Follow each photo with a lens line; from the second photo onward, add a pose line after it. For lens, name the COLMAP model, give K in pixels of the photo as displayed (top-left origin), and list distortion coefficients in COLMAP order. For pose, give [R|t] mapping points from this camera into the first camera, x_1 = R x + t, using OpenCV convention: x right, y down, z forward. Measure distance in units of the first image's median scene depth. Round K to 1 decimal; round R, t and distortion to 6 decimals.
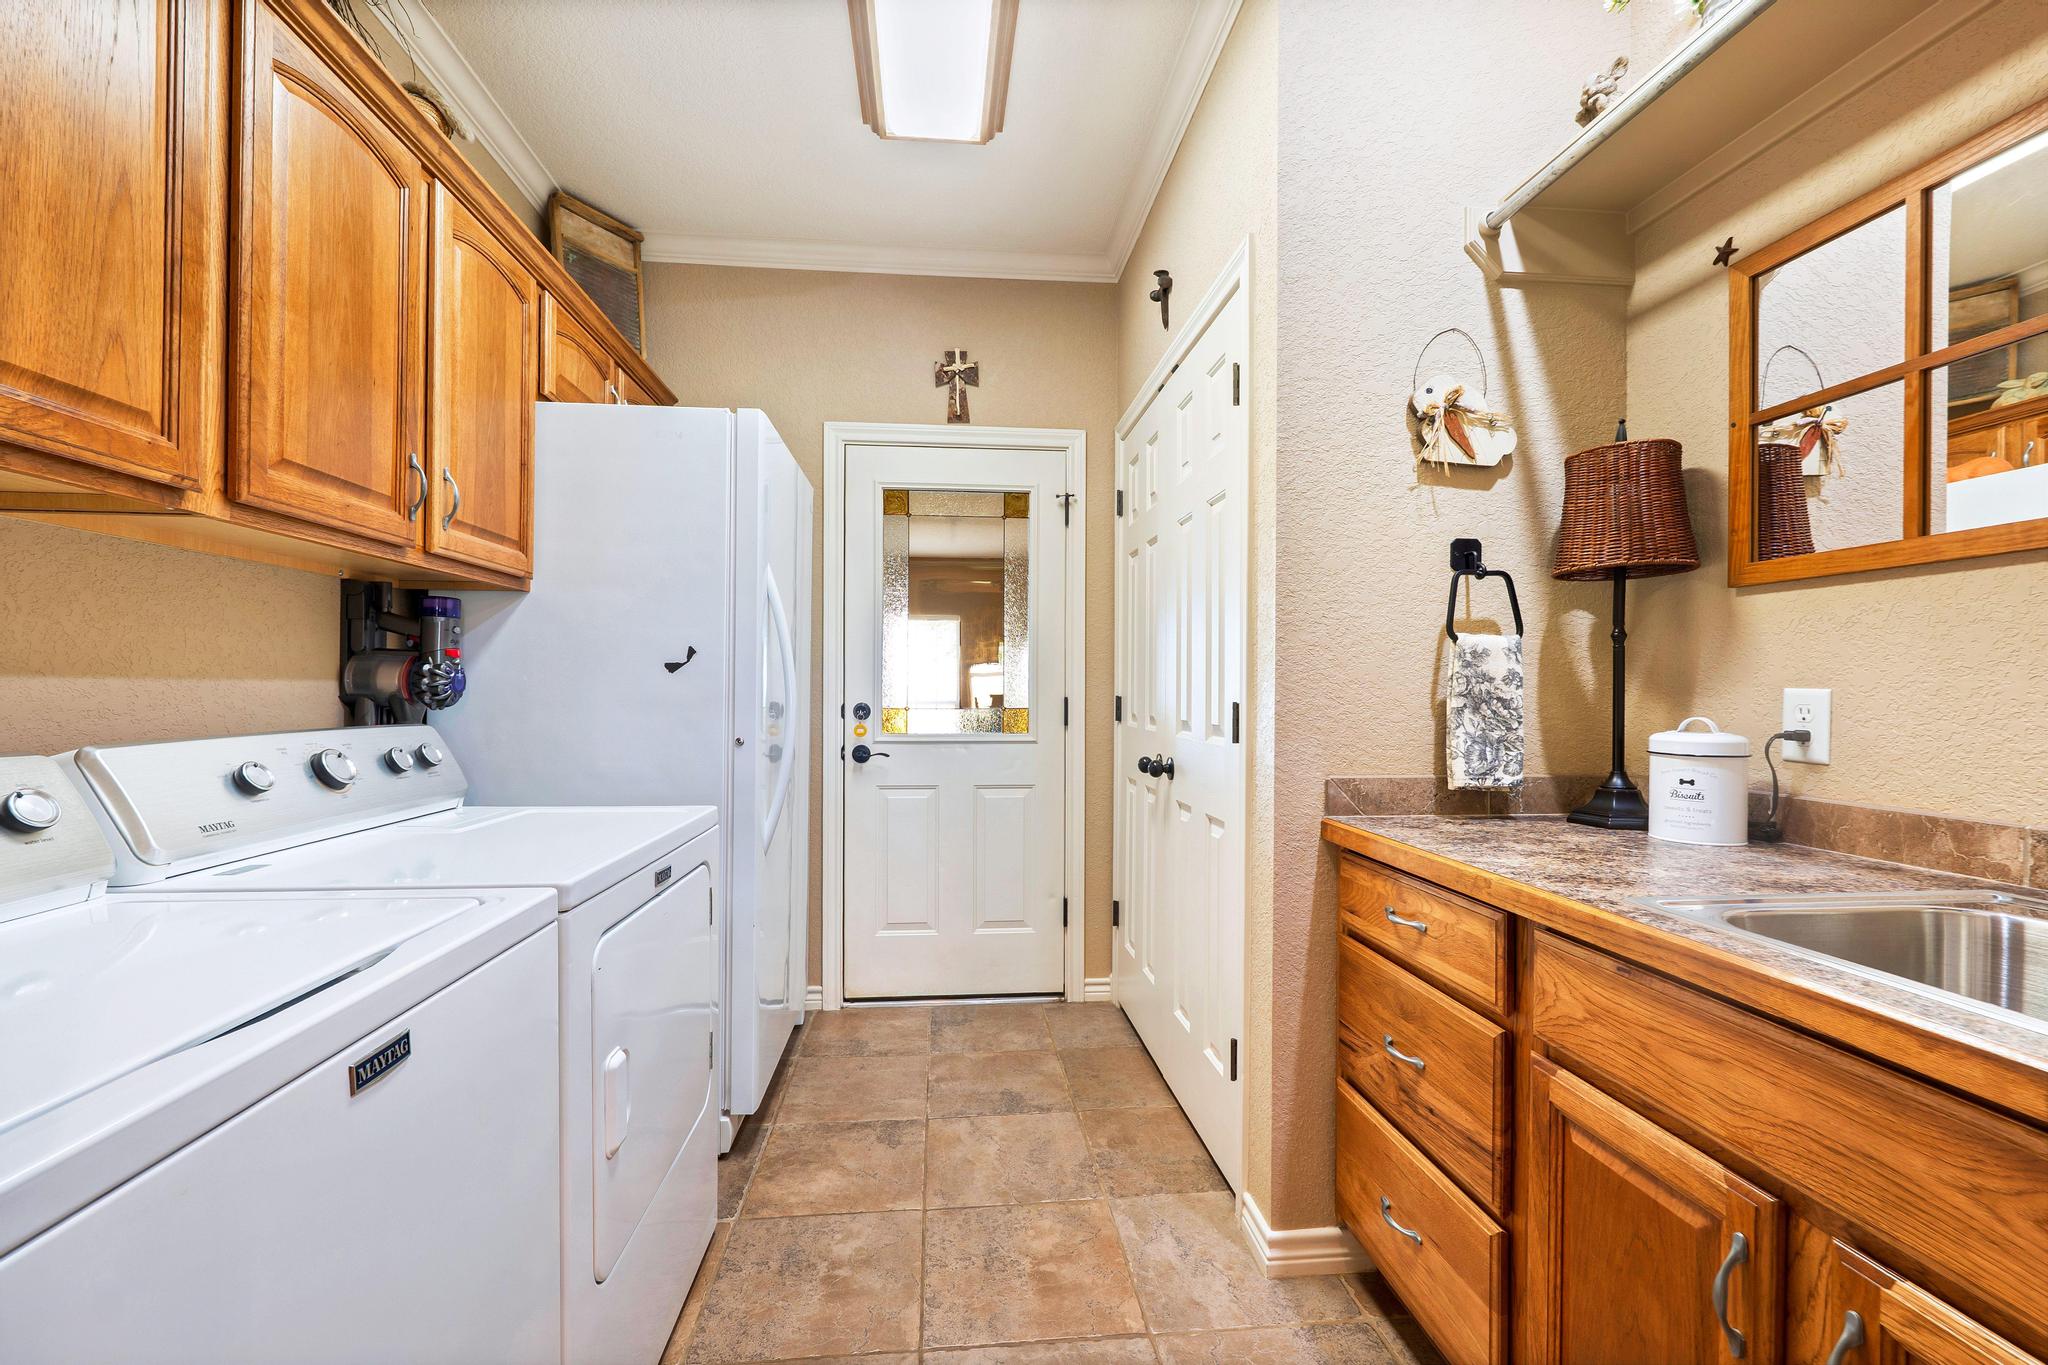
lens RADIAL K [[835.8, 0, 1024.0], [0, 835.8, 688.0], [0, 0, 1]] dist [-0.006812, -0.000118]
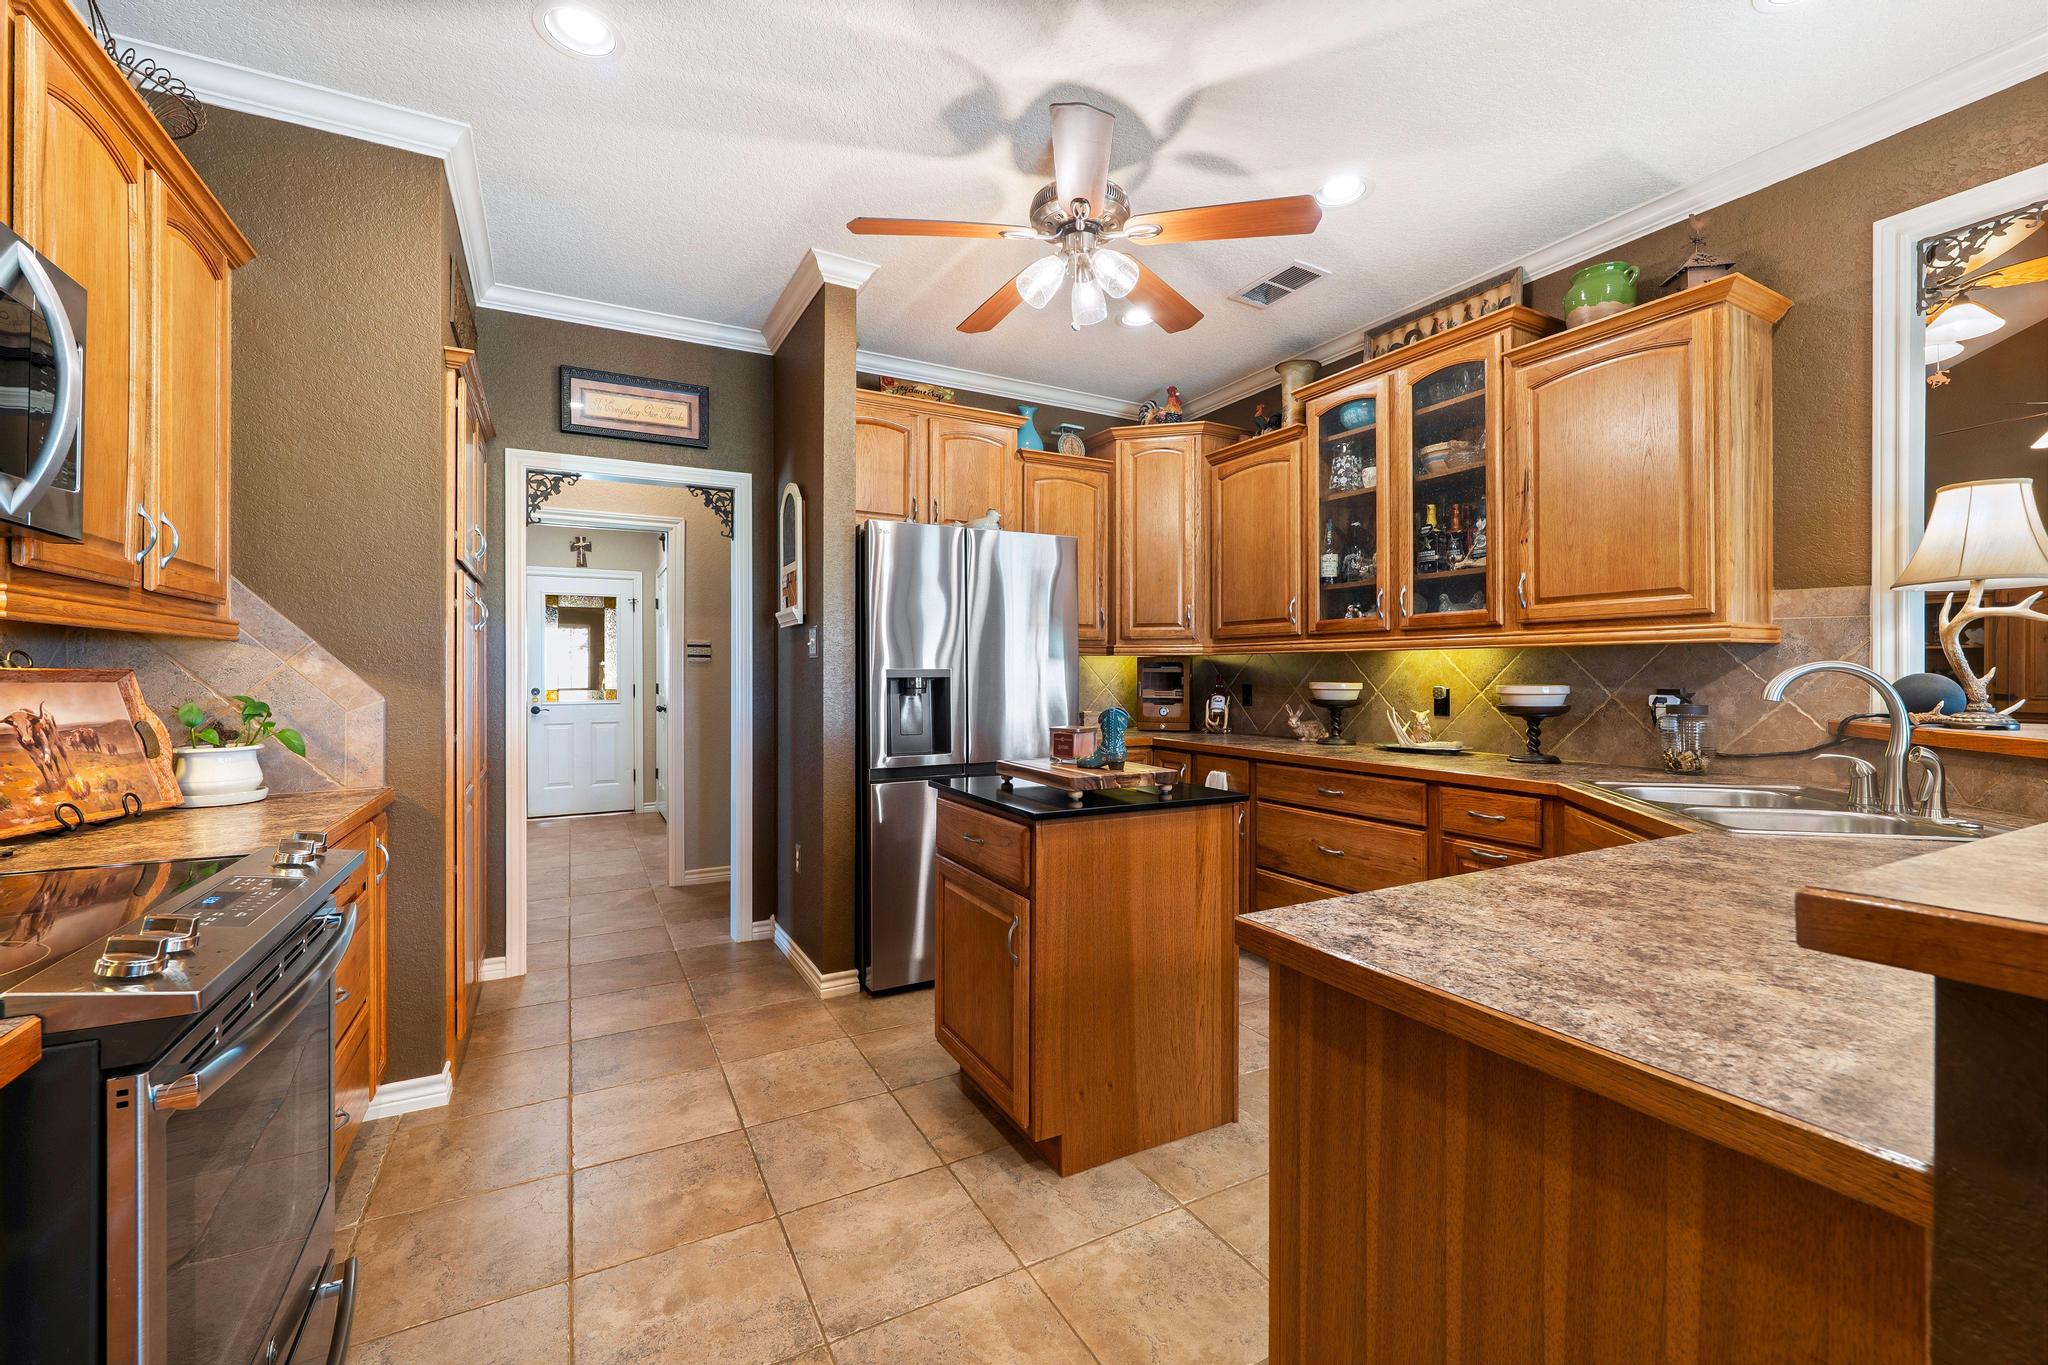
lens RADIAL K [[835.8, 0, 1016.9], [0, 835.8, 680.6], [0, 0, 1]] dist [-0.006812, -0.000118]
pose [[0.923394, -0.006943, 0.383791, 0.143933], [0.004106, 0.999958, 0.008211, -0.014641], [-0.383832, -0.006007, 0.923383, -1.591259]]
